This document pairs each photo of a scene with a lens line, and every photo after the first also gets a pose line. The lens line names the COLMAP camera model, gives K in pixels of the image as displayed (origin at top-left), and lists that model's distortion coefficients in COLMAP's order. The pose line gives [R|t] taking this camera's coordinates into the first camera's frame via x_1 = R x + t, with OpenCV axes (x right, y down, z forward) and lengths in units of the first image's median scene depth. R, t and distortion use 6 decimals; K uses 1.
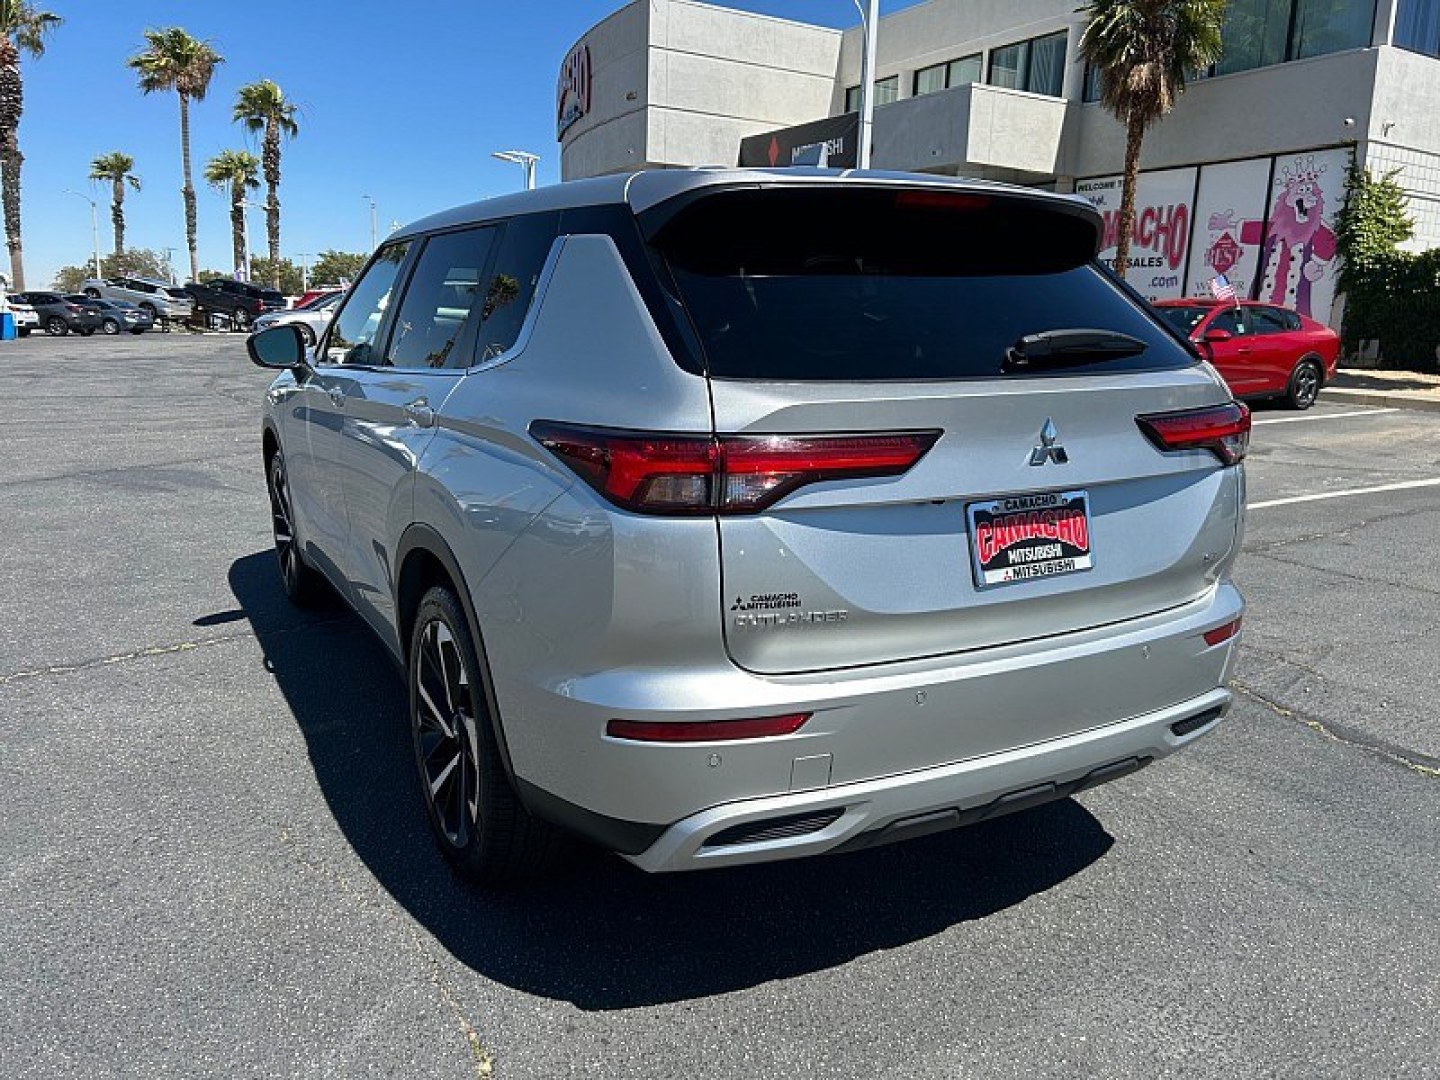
lens RADIAL K [[1108.9, 0, 712.0], [0, 1108.9, 533.5], [0, 0, 1]] dist [0.066293, -0.070726]
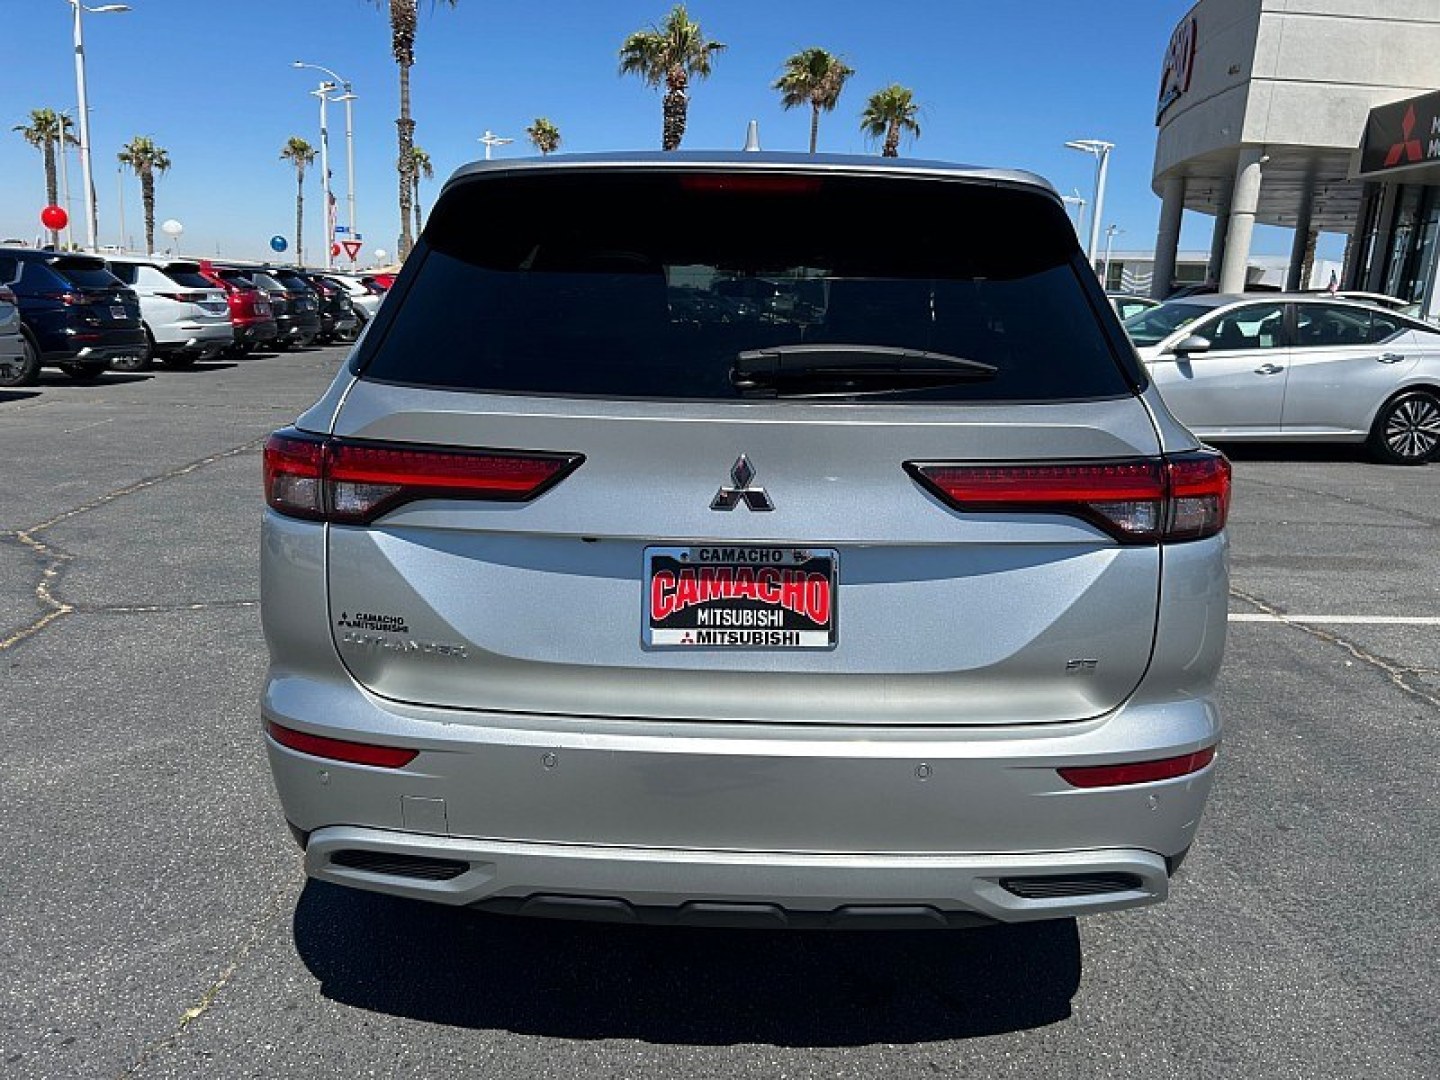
lens RADIAL K [[1108.9, 0, 712.0], [0, 1108.9, 533.5], [0, 0, 1]] dist [0.066293, -0.070726]
pose [[0.868192, 0.118121, -0.481965, 0.054019], [-0.116113, 0.992650, 0.034121, -0.005640], [0.482453, 0.026339, 0.875526, 0.022993]]
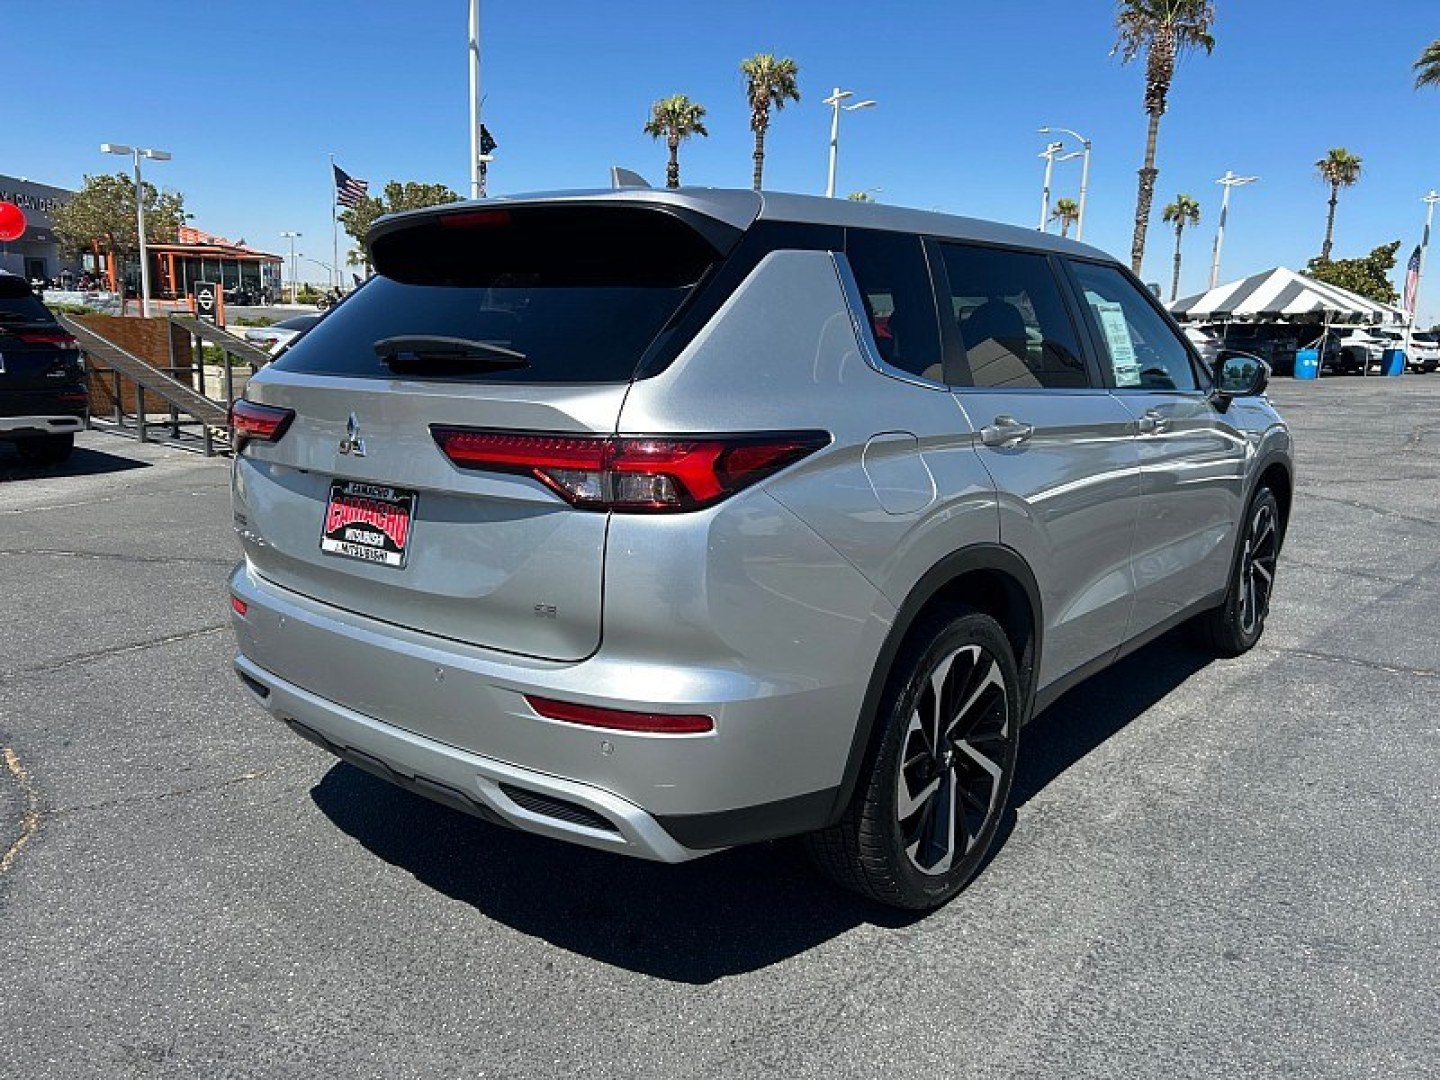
lens RADIAL K [[1117.8, 0, 693.8], [0, 1117.8, 516.8], [0, 0, 1]] dist [0.011541, 0.000683]
pose [[0.355936, 0.151842, -0.922092, 0.117177], [-0.196781, 0.976766, 0.084886, -0.013151], [0.913557, 0.151236, 0.377546, 0.072211]]
